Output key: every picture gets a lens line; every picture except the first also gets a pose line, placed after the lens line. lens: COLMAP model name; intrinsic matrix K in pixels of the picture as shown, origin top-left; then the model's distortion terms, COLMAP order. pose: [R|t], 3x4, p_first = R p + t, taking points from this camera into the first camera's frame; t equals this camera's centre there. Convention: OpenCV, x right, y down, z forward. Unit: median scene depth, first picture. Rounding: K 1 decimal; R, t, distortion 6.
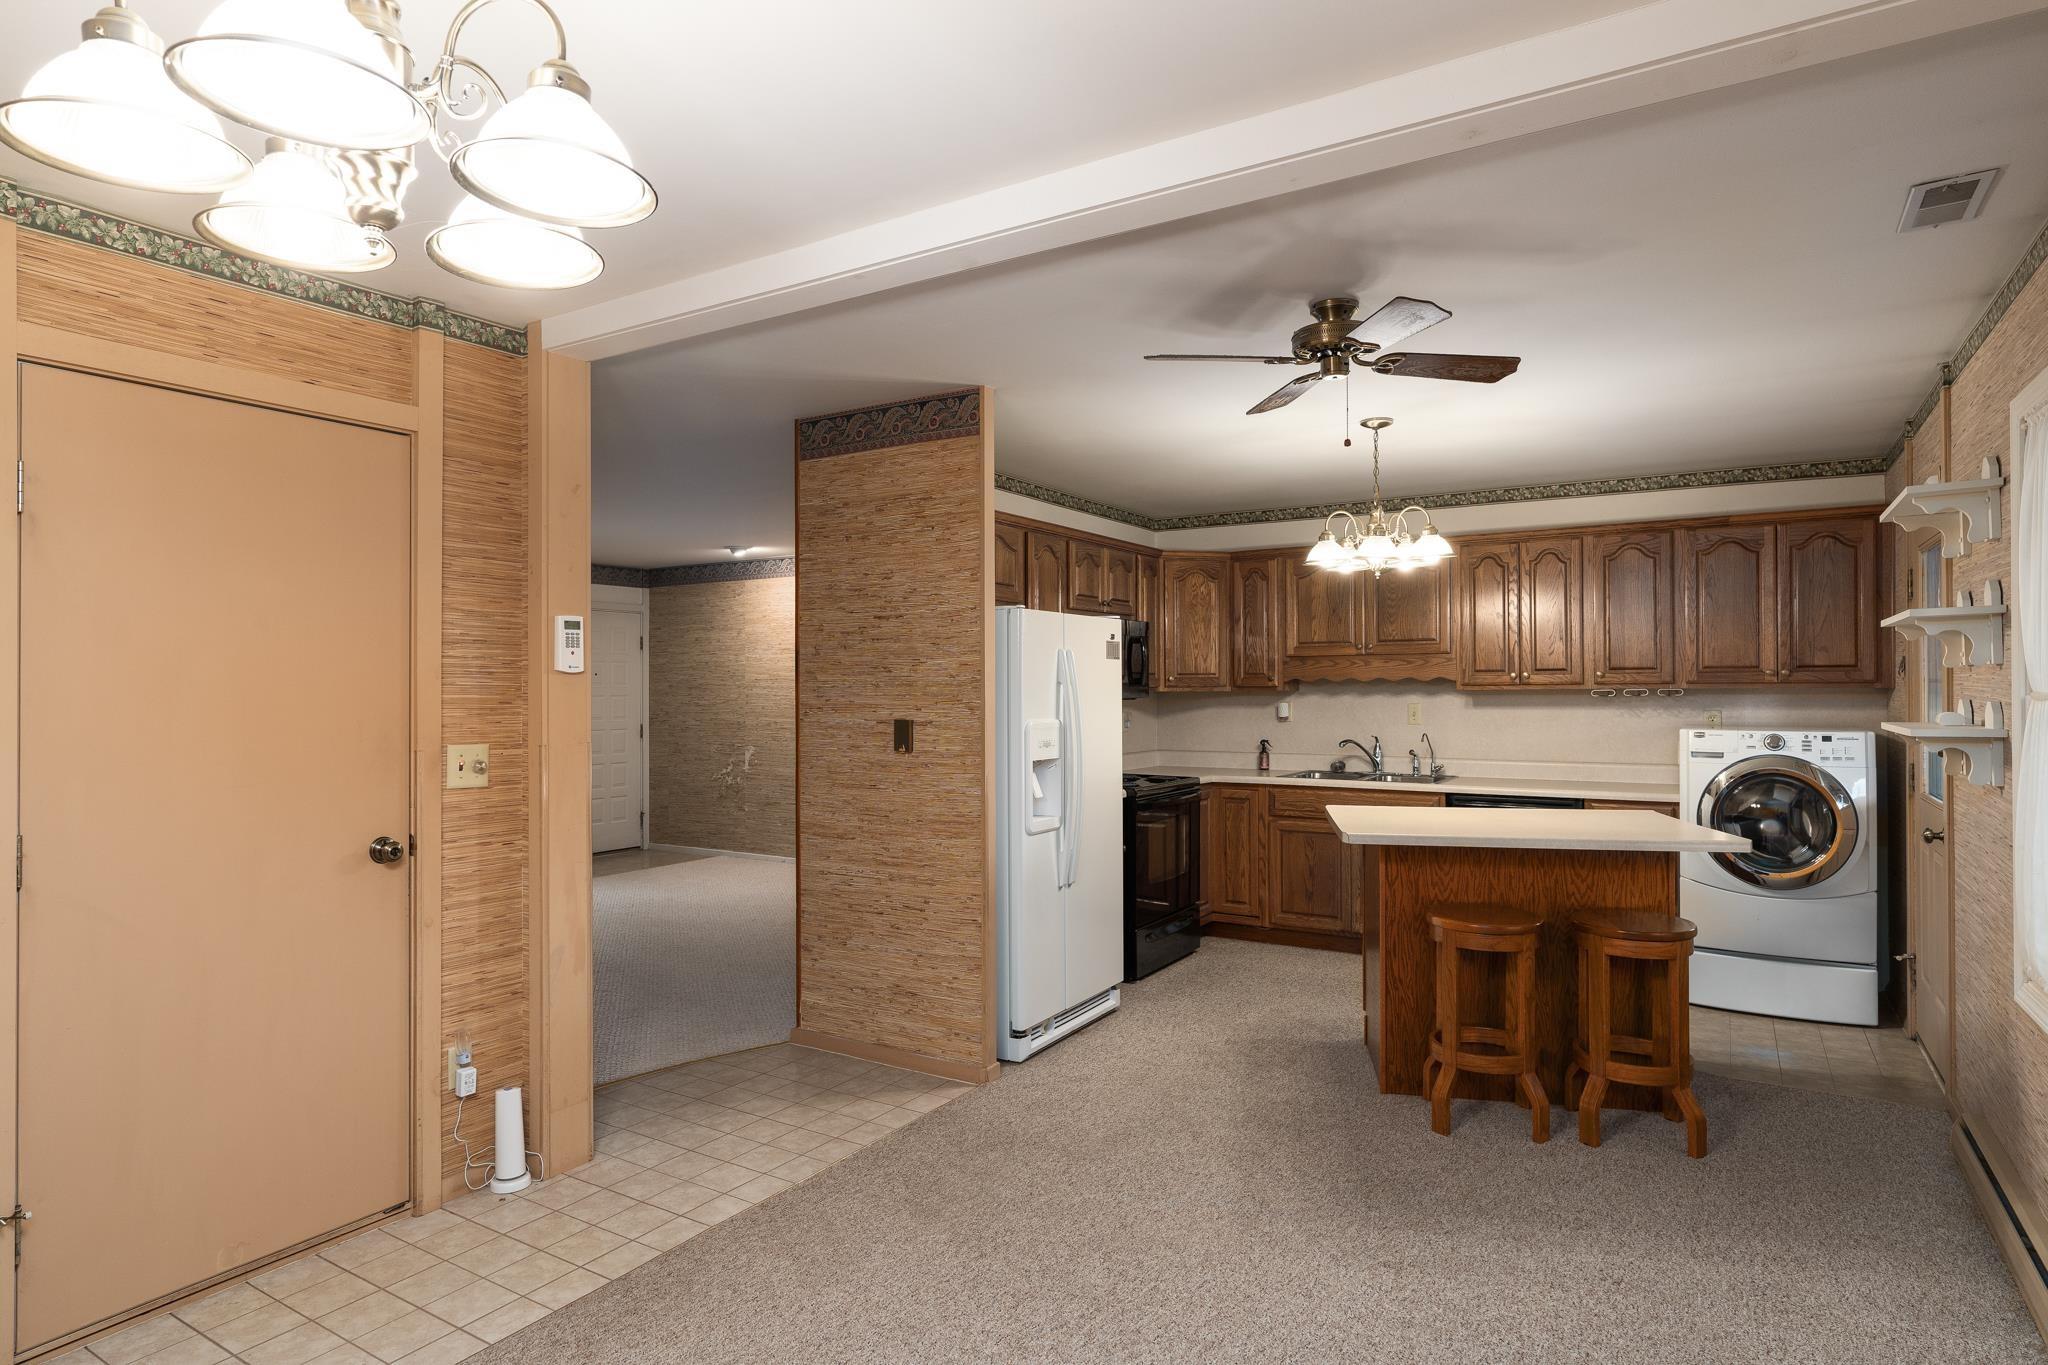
lens RADIAL K [[1122.9, 0, 1024.0], [0, 1122.9, 682.5], [0, 0, 1]] dist [-0.003685, 0.000010]
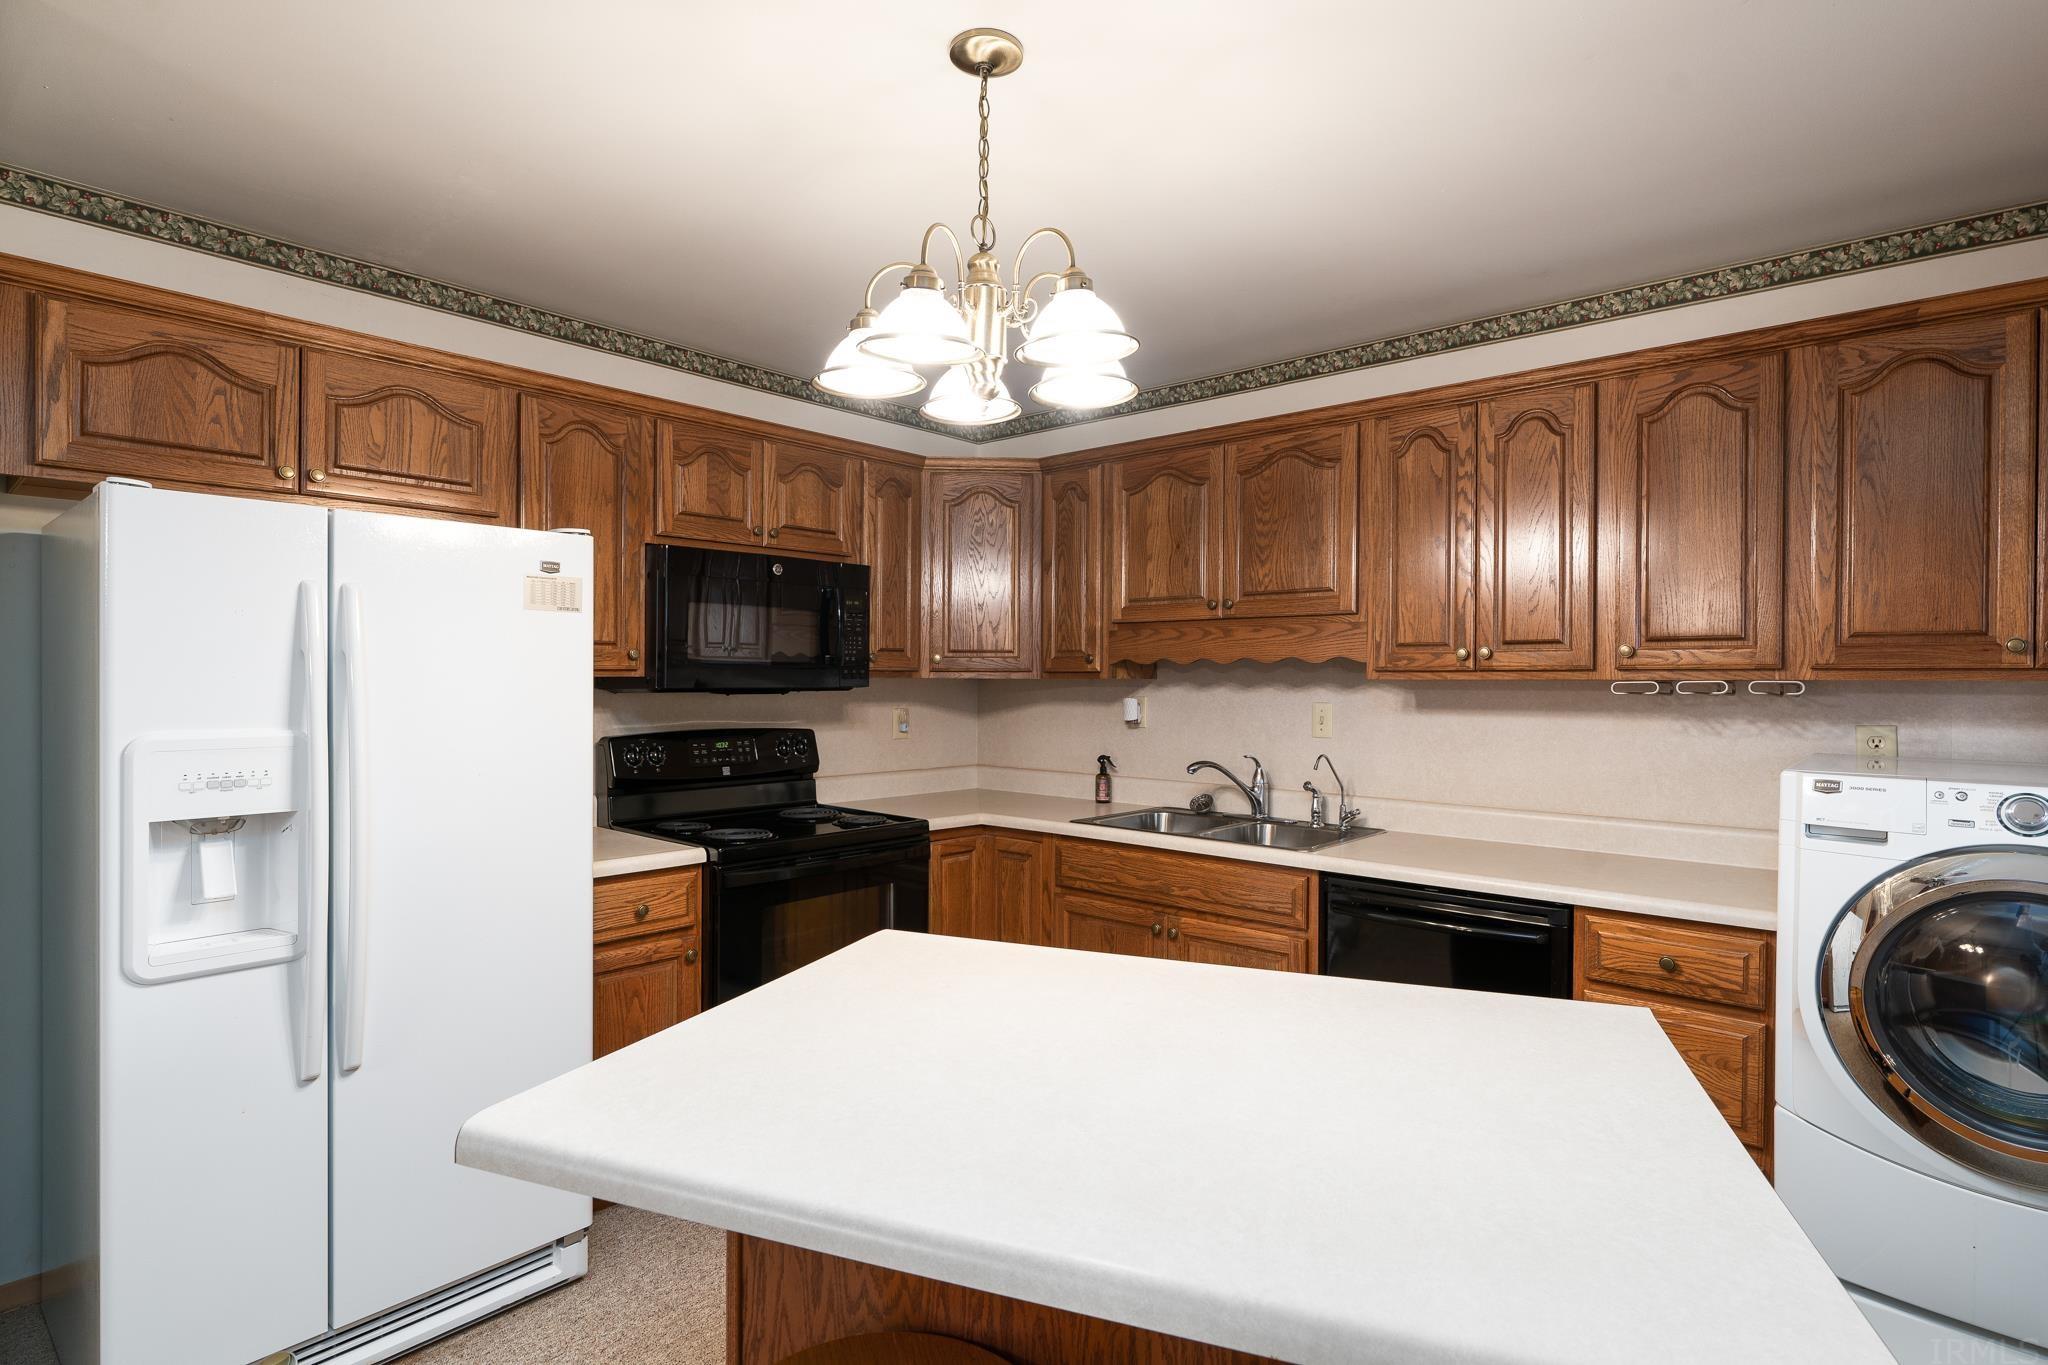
lens RADIAL K [[1040.3, 0, 1024.0], [0, 1040.3, 682.5], [0, 0, 1]] dist [-0.004001, 0.000562]
pose [[0.985835, 0.010622, -0.167379, 0.318436], [-0.009292, 0.999919, 0.008725, 0.005321], [0.167458, -0.007046, 0.985854, 0.485214]]
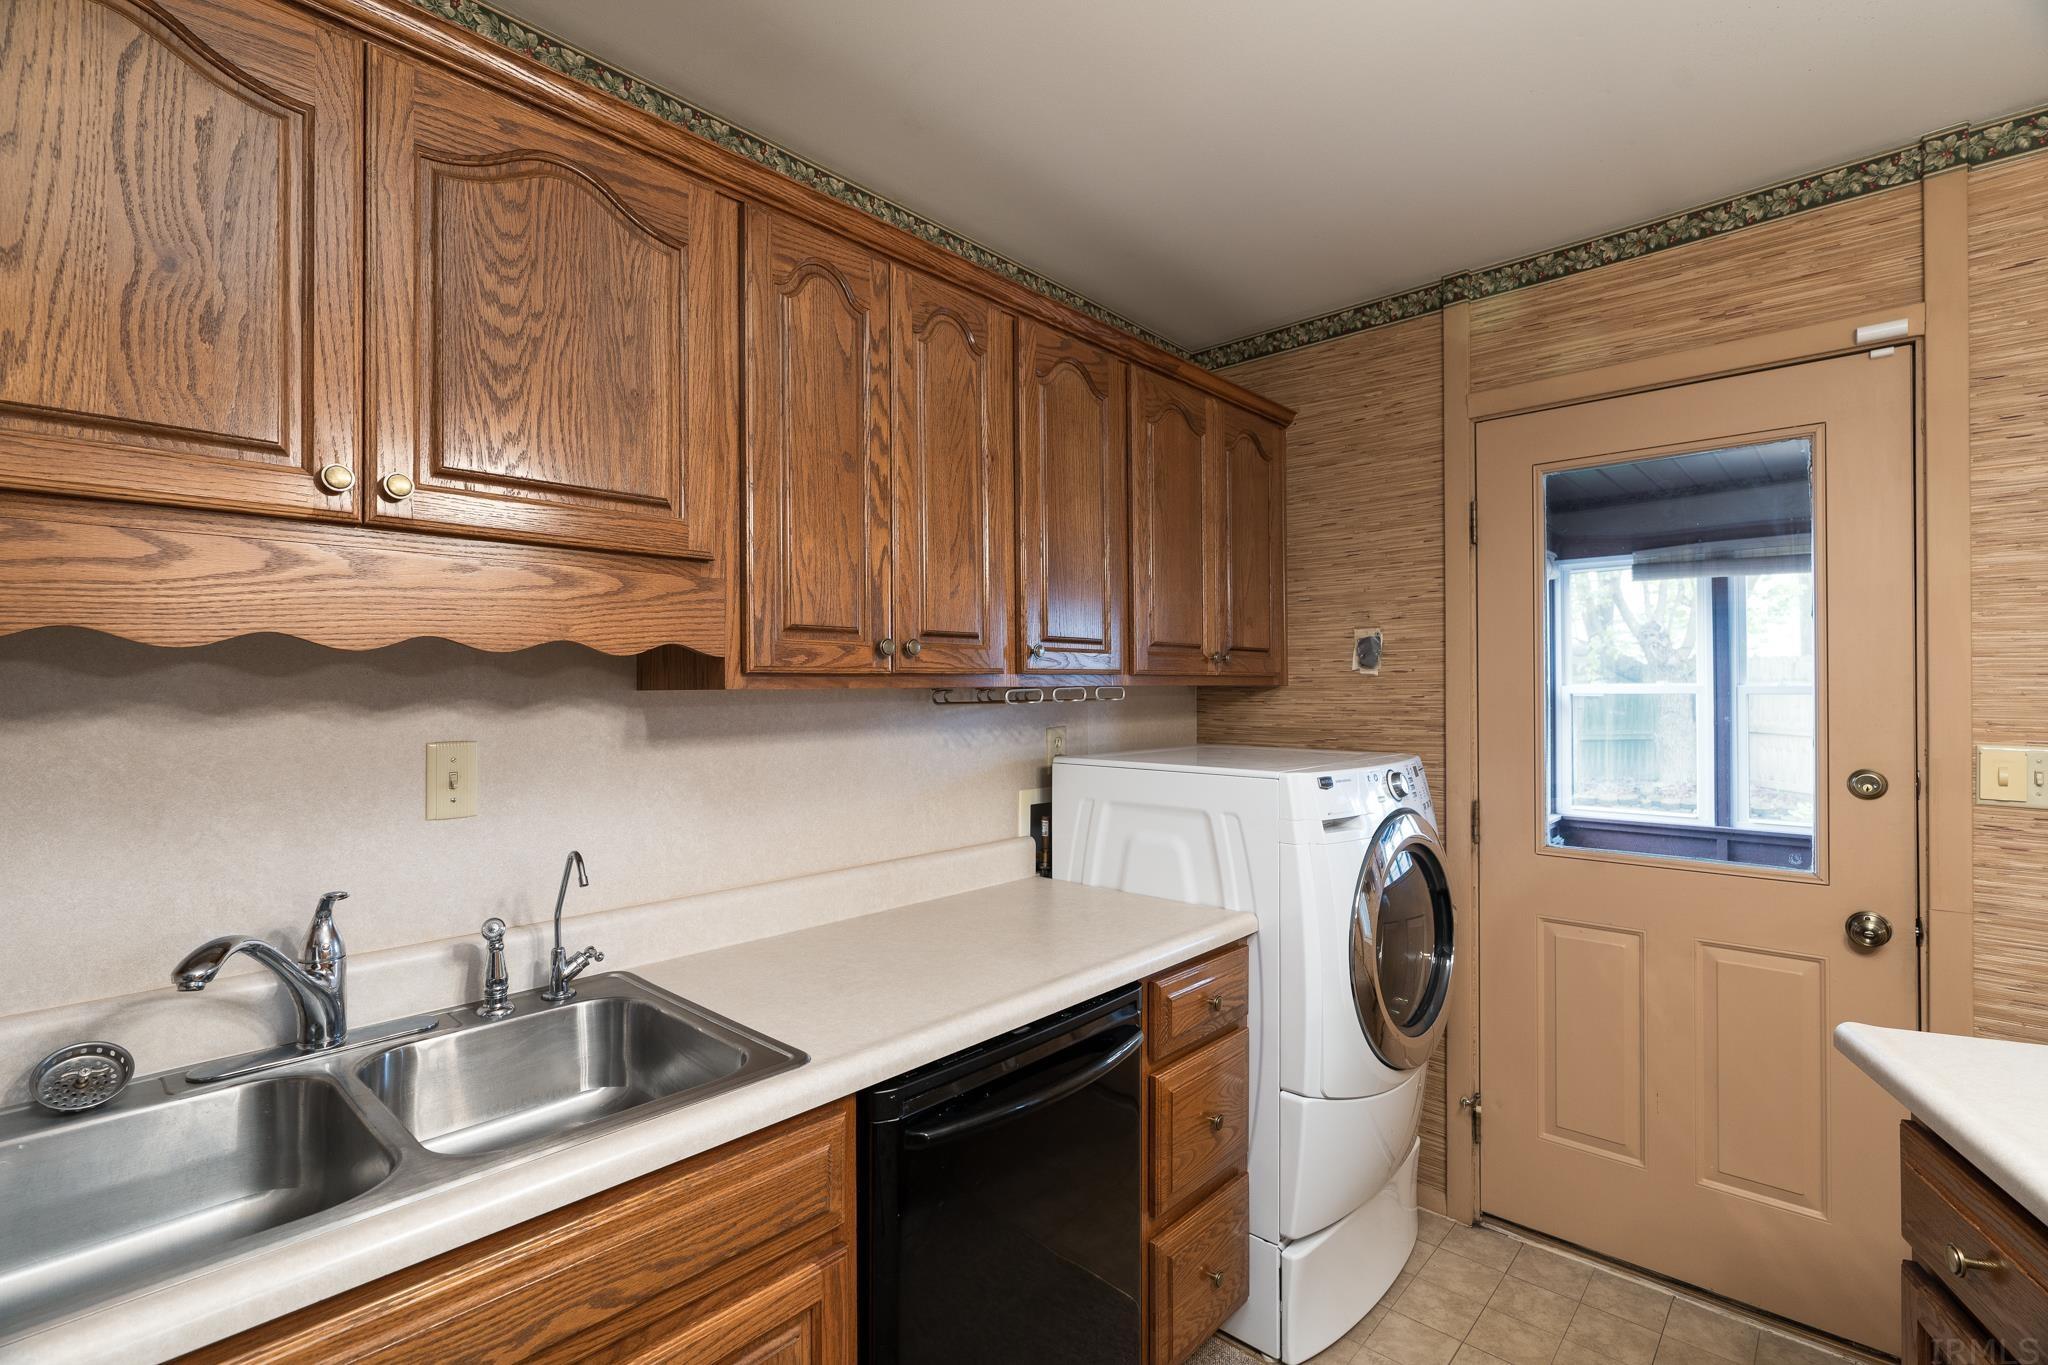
lens RADIAL K [[919.8, 0, 1023.8], [0, 919.8, 688.2], [0, 0, 1]] dist [-0.028131, 0.015193]
pose [[0.184363, 0.003503, 0.982852, 0.172721], [0.001843, 0.999991, -0.003910, 0.007492], [-0.982856, 0.002532, 0.184355, 0.921862]]
